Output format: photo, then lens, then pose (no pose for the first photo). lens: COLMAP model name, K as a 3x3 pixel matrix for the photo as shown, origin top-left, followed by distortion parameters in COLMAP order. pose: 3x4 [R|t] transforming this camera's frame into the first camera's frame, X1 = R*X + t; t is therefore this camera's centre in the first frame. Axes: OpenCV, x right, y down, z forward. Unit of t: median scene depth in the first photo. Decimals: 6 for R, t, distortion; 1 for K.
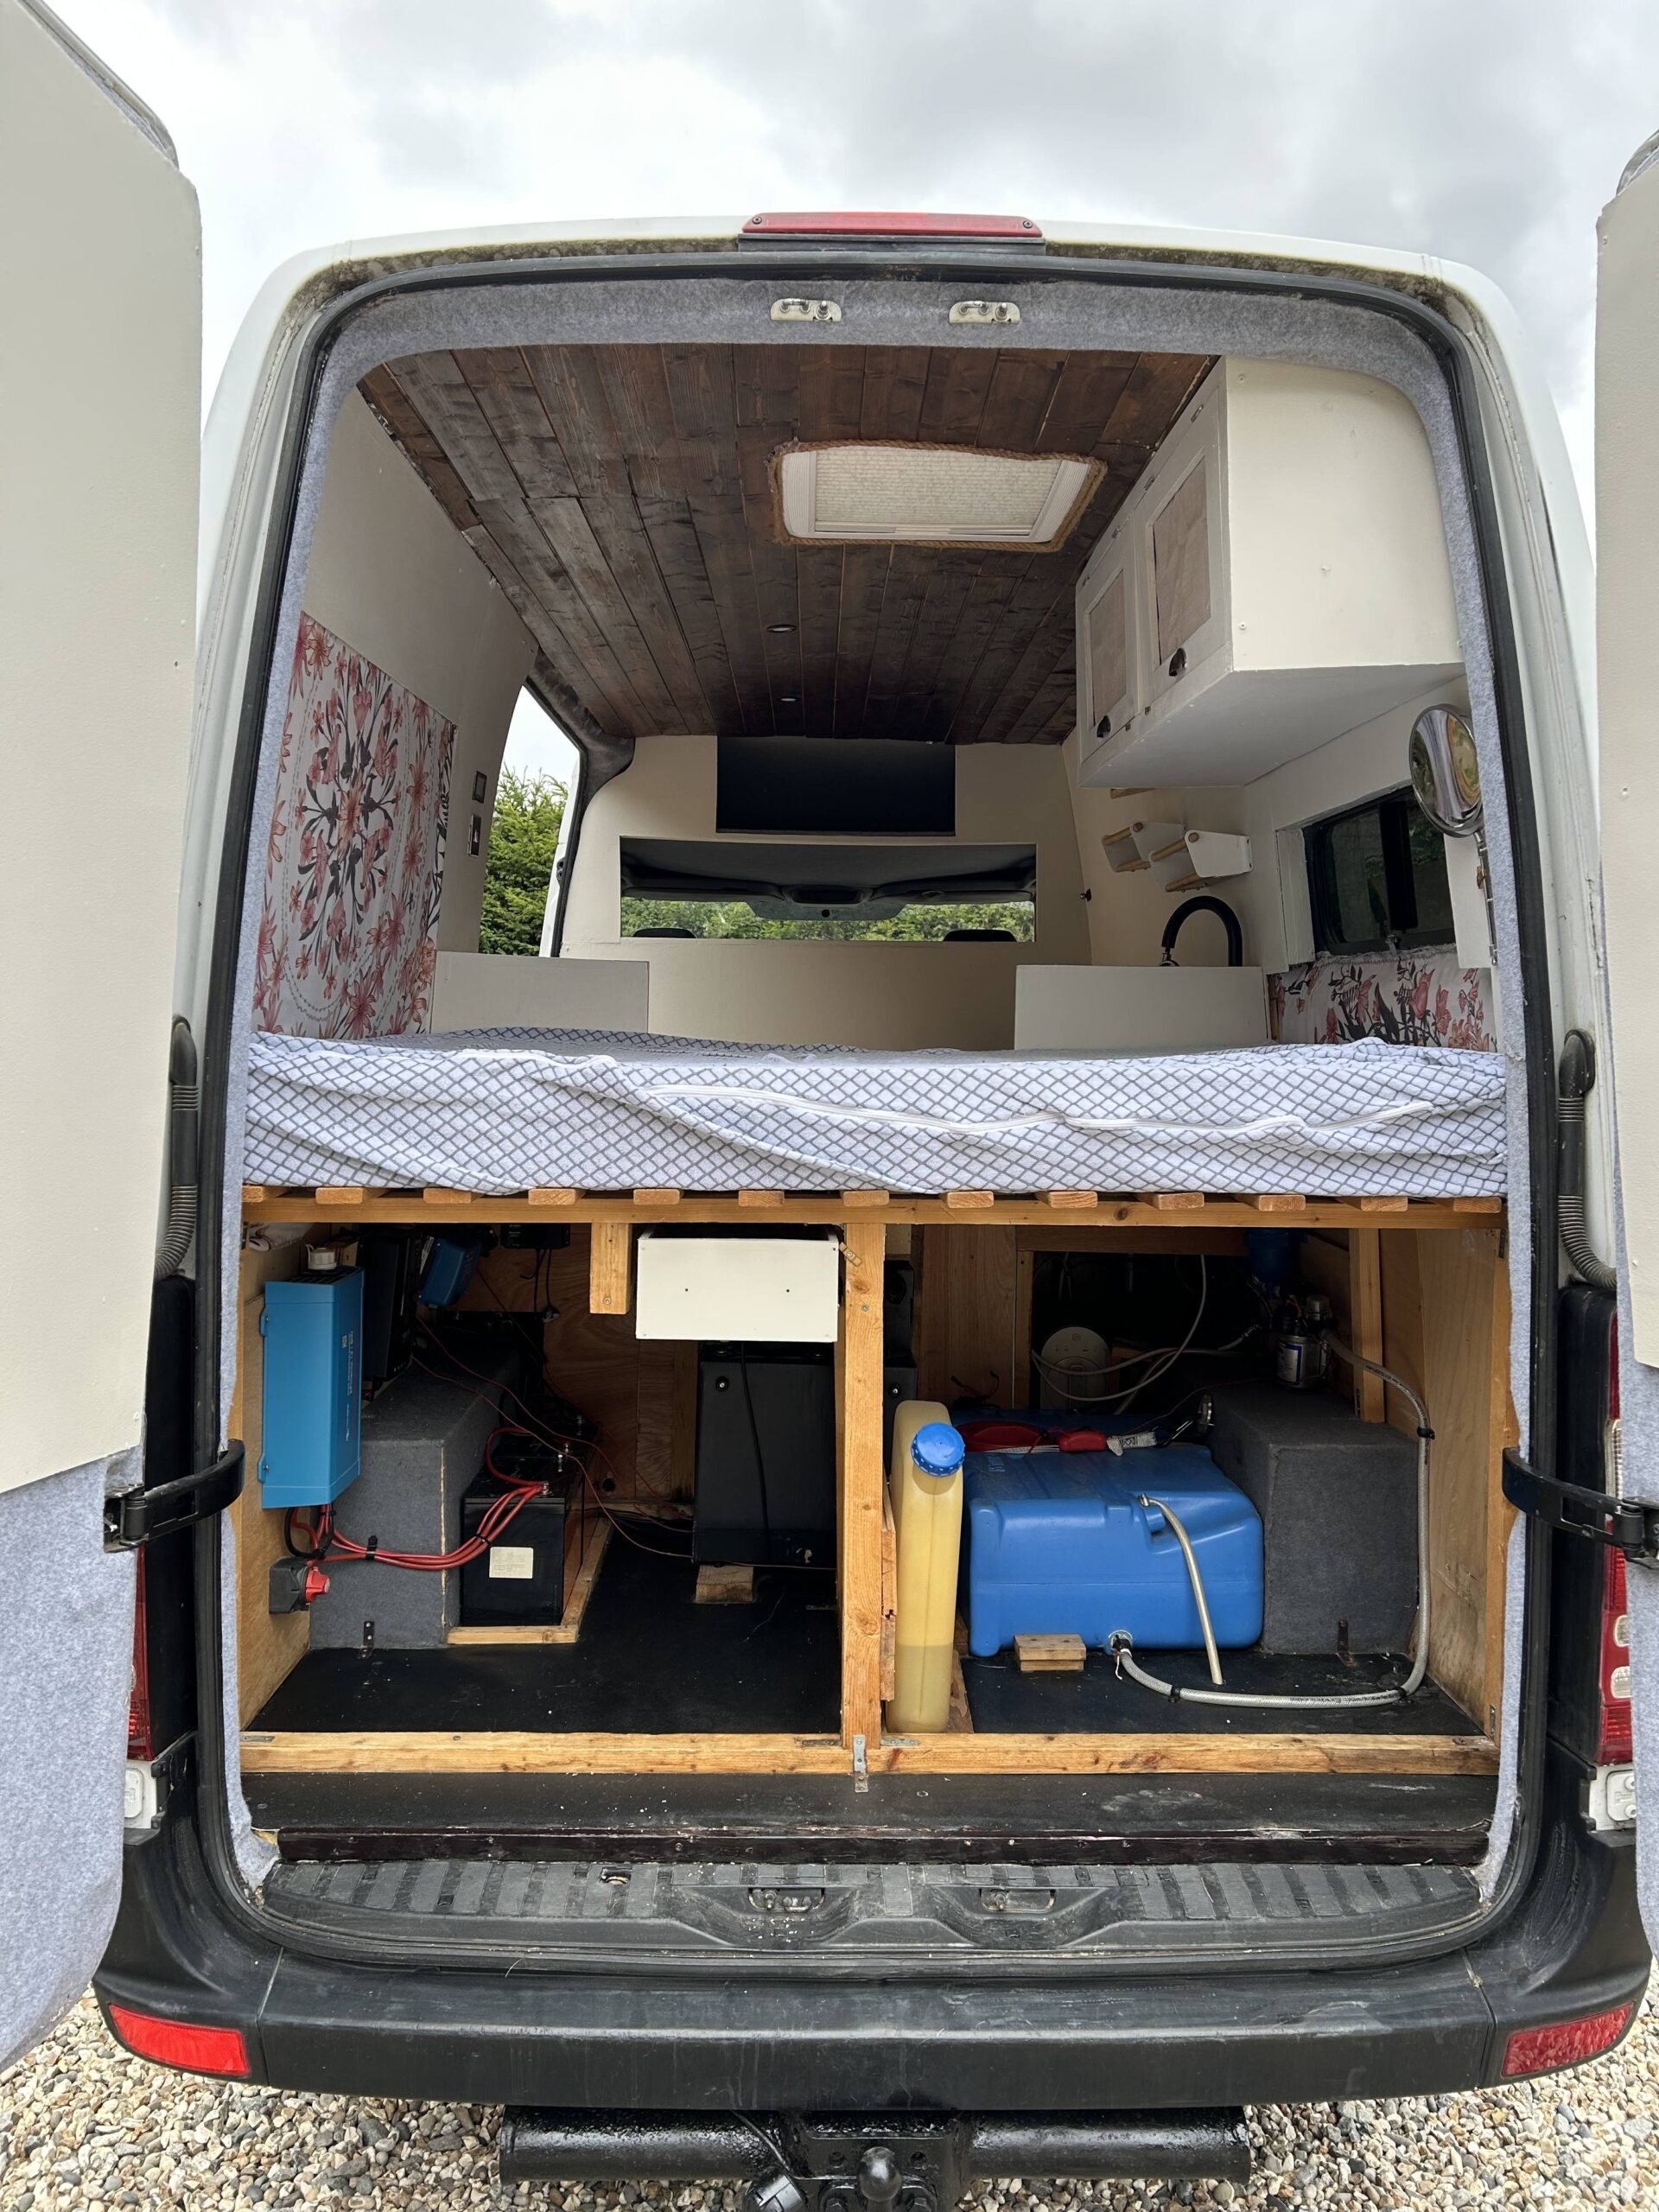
lens RADIAL K [[1668.3, 0, 827.8], [0, 1668.3, 1106.2], [0, 0, 1]] dist [0.075493, -0.081249]
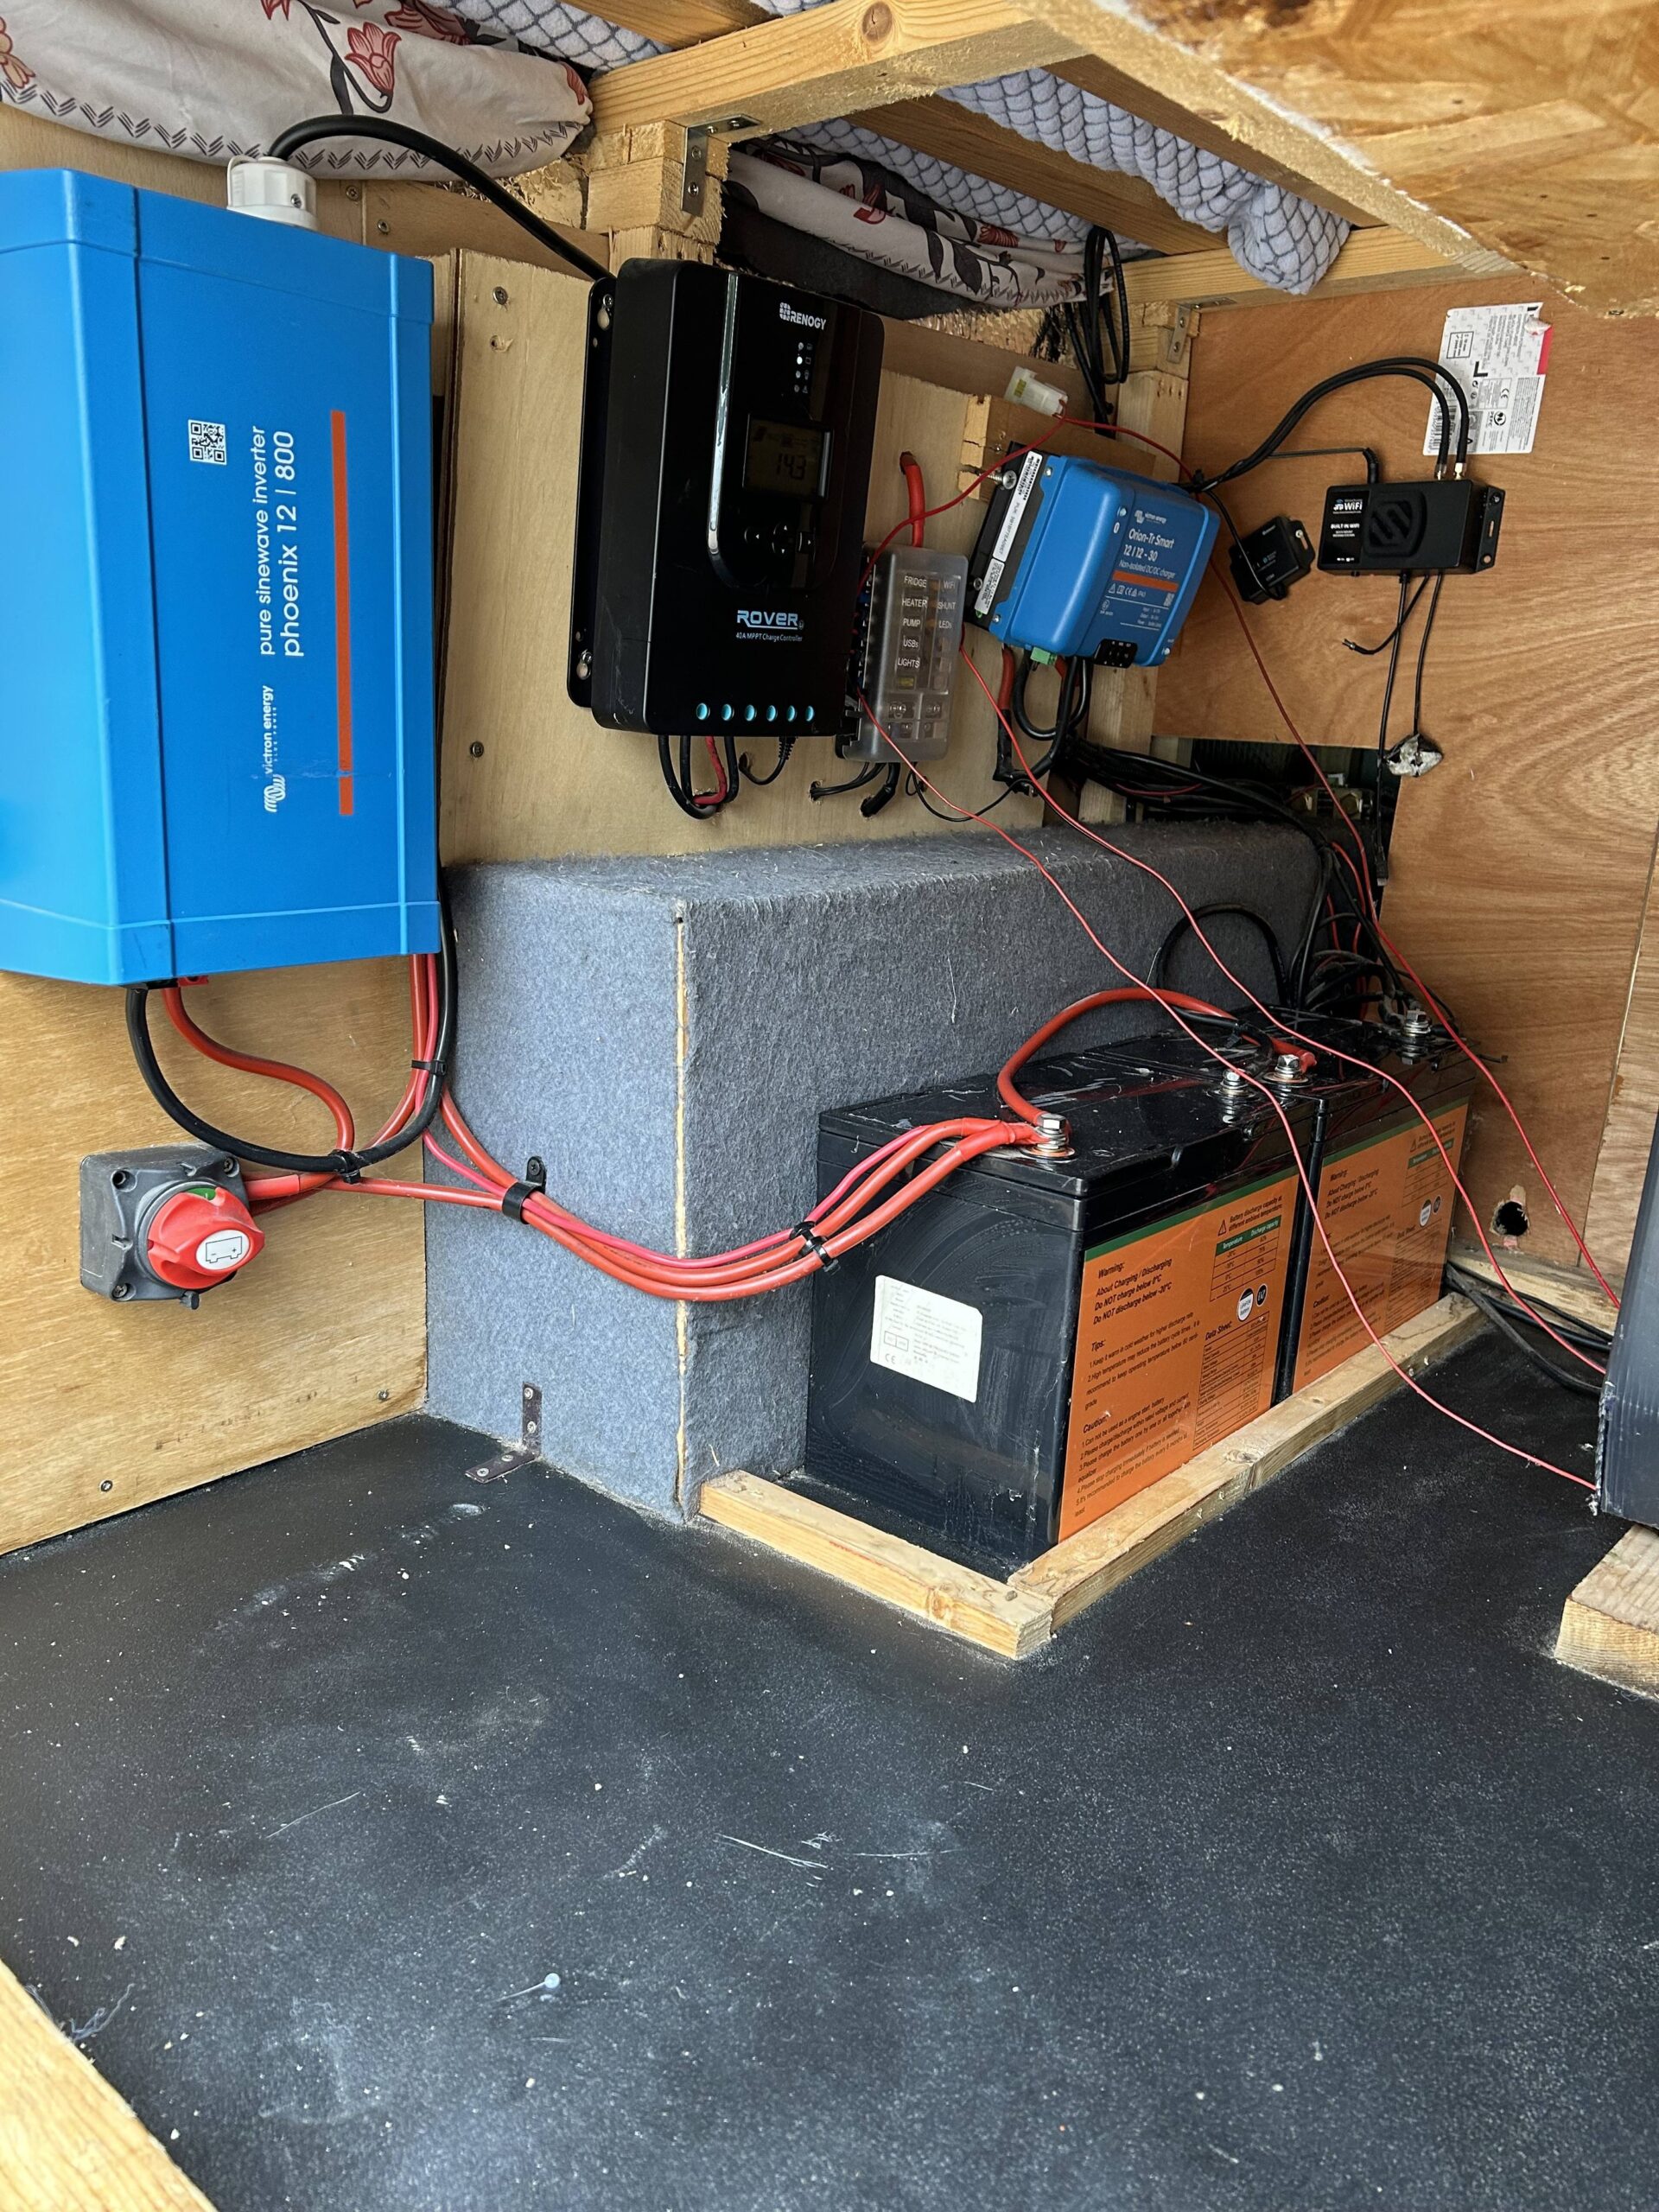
lens RADIAL K [[1668.3, 0, 830.4], [0, 1668.3, 1103.7], [0, 0, 1]] dist [0.075493, -0.081249]
pose [[0.743289, 0.169394, -0.647169, -0.003788], [-0.061426, 0.980605, 0.186120, 0.168799], [0.666145, -0.098588, 0.739278, 0.751534]]
